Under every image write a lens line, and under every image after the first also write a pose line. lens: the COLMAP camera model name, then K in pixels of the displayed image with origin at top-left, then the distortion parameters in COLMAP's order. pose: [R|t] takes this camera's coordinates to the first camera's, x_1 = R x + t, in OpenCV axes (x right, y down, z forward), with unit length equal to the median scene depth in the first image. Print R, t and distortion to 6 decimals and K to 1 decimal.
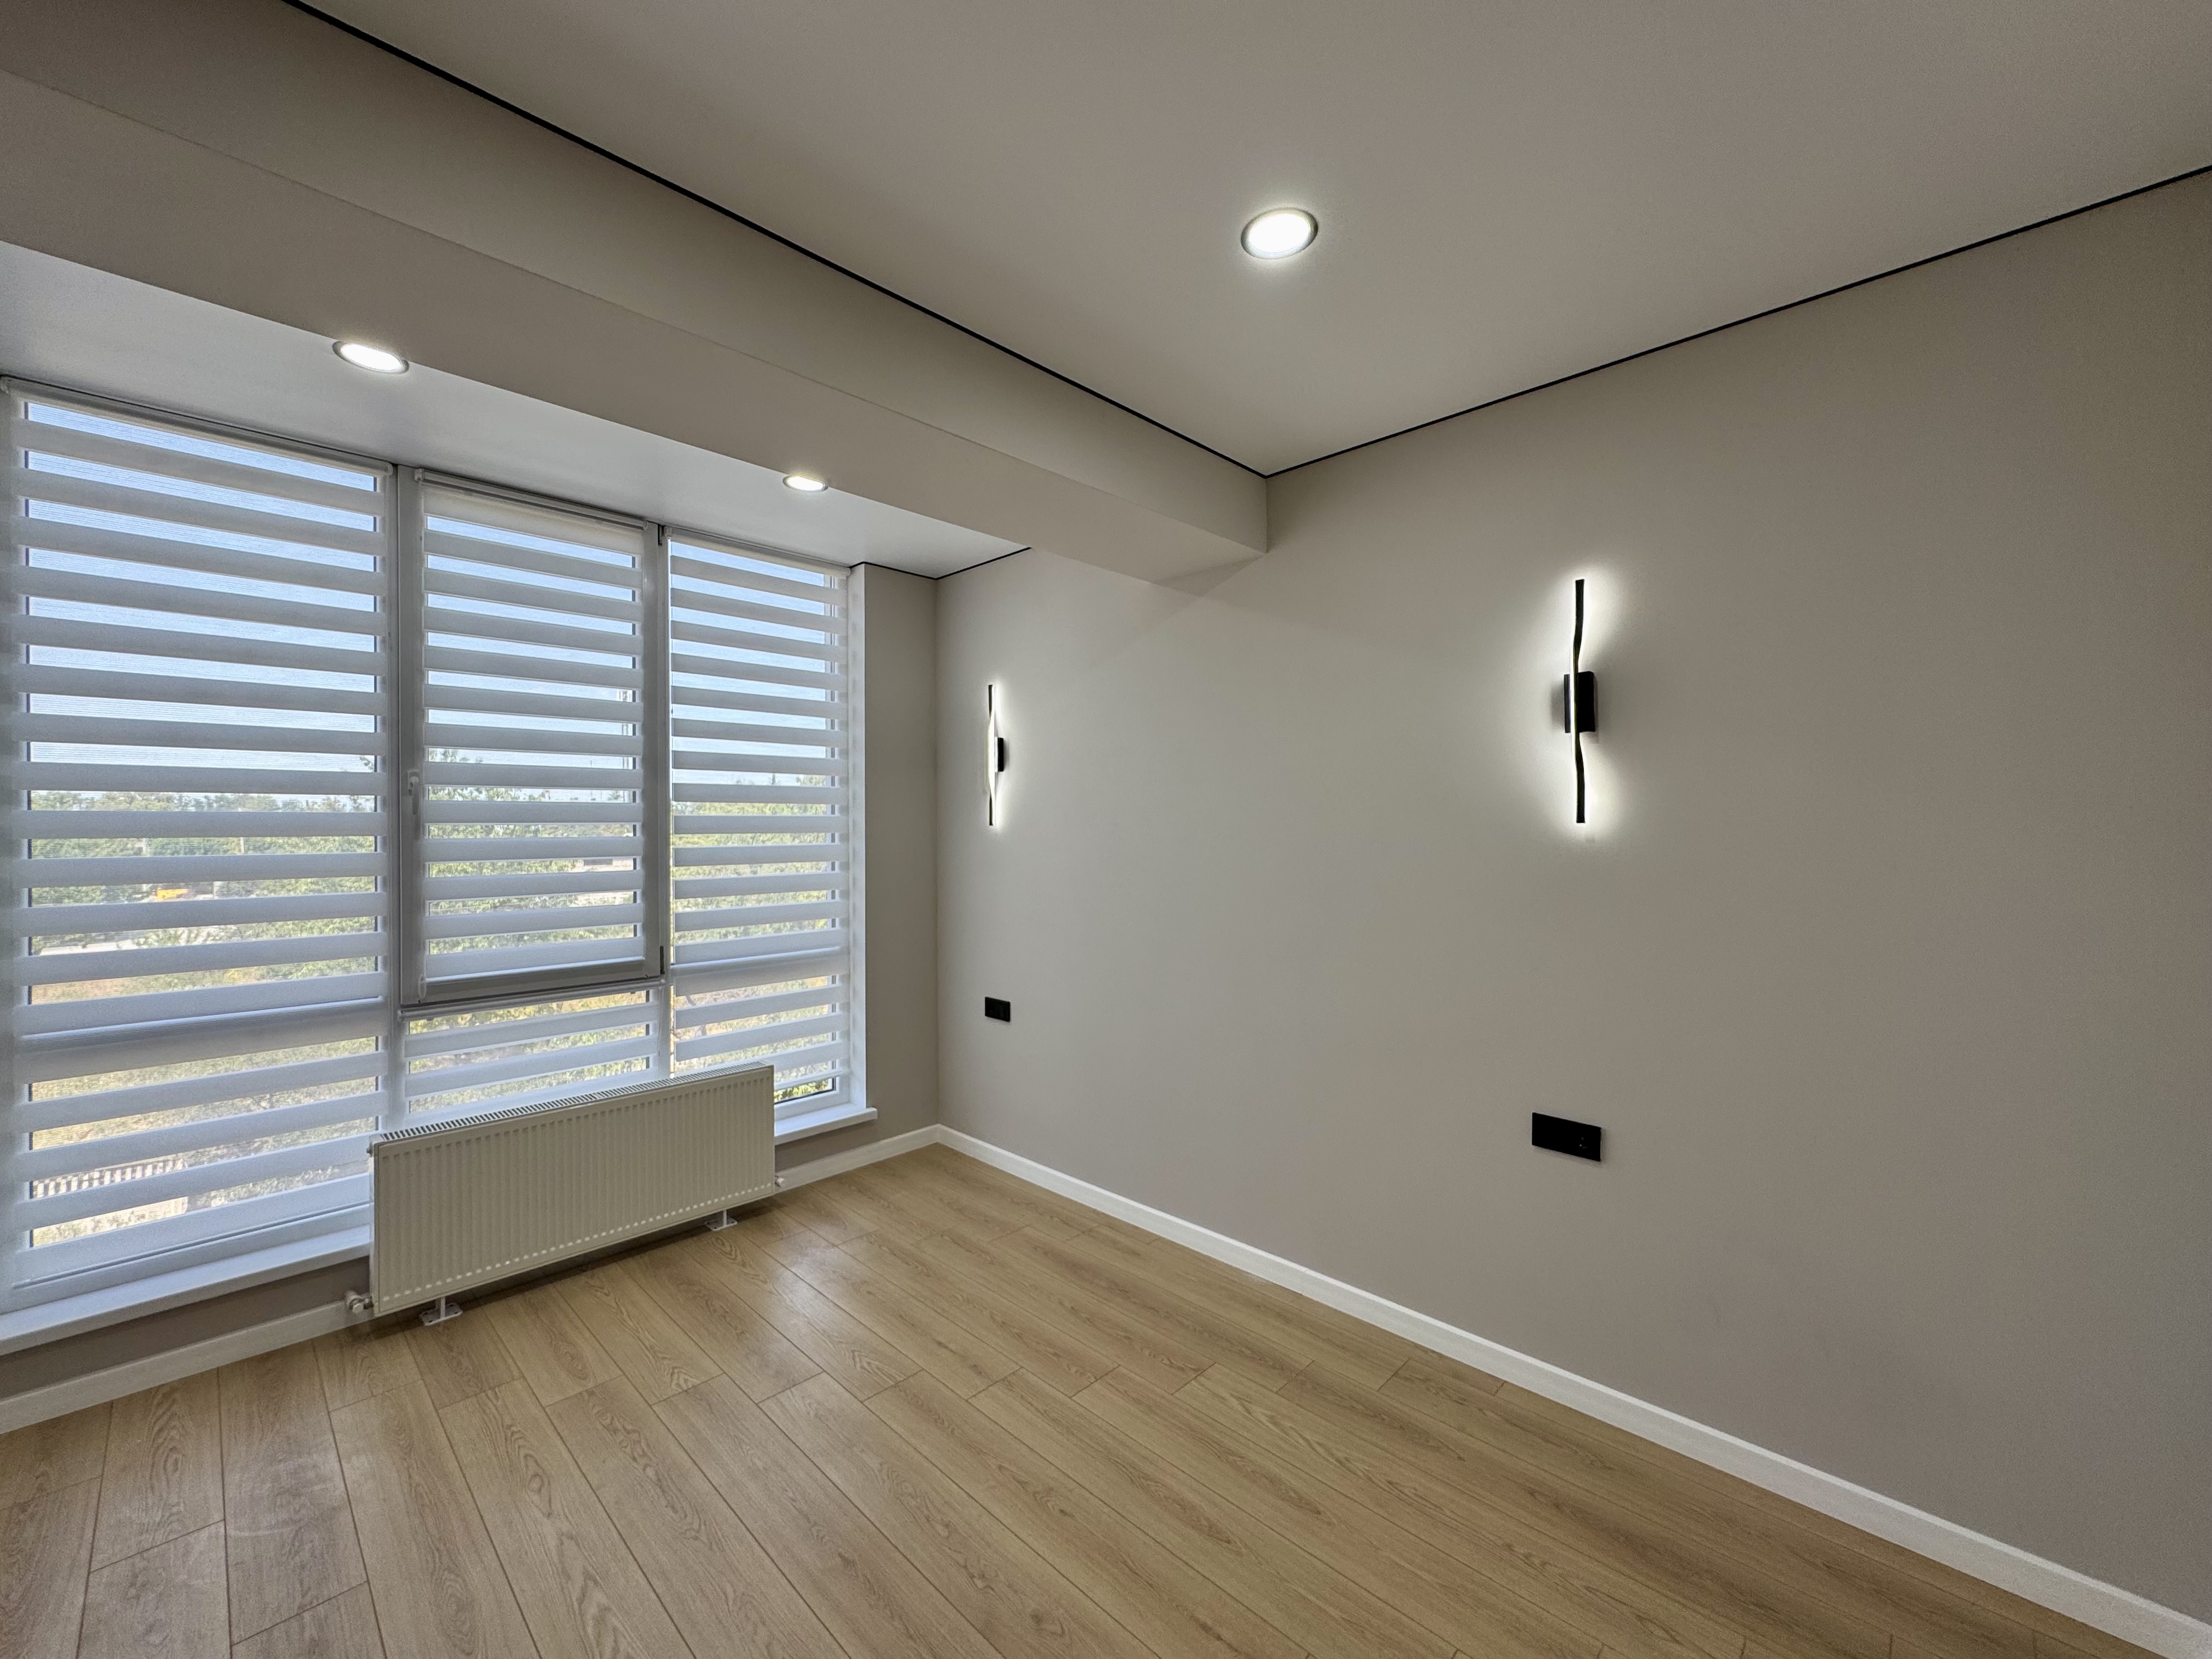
lens RADIAL K [[893.3, 0, 1100.7], [0, 893.3, 798.4], [0, 0, 1]] dist [-0.000810, 0.000091]
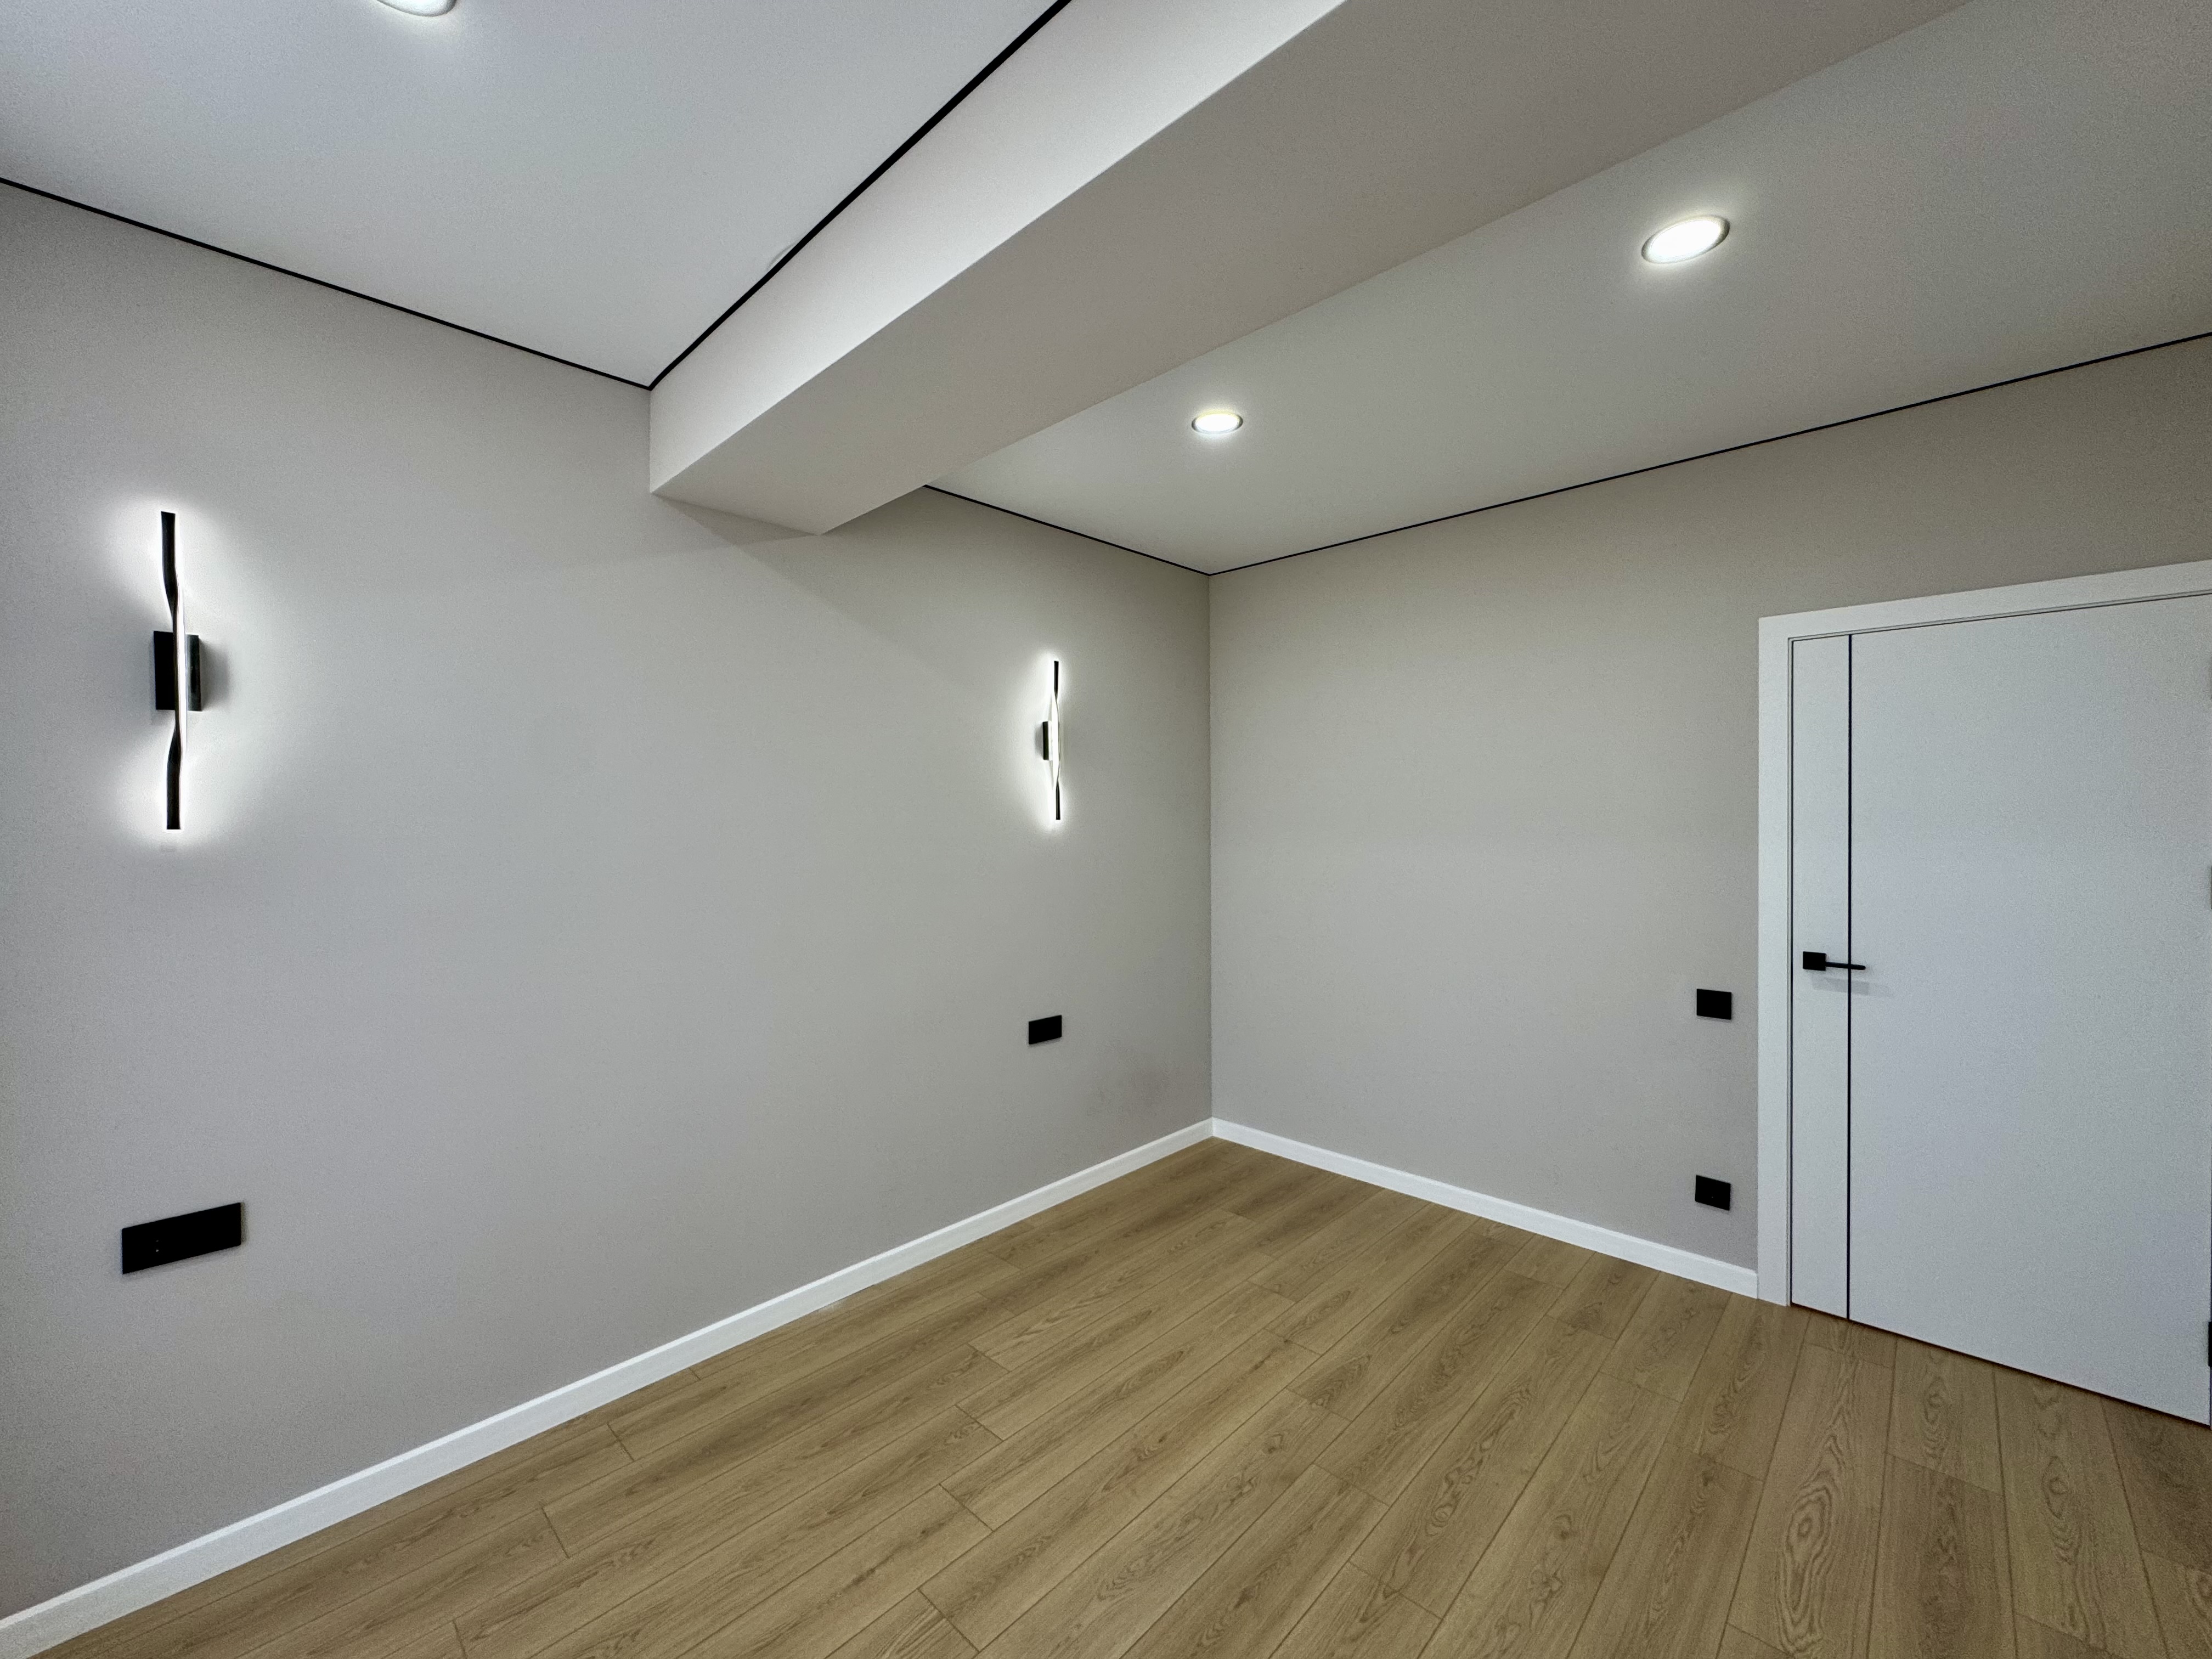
lens RADIAL K [[882.9, 0, 1106.0], [0, 882.9, 829.5], [0, 0, 1]] dist [-0.002500, -0.000259]
pose [[-0.013816, -0.008809, 0.999866, -0.940721], [-0.020235, 0.999759, 0.008528, 0.025225], [-0.999700, -0.020115, -0.013991, 0.912813]]
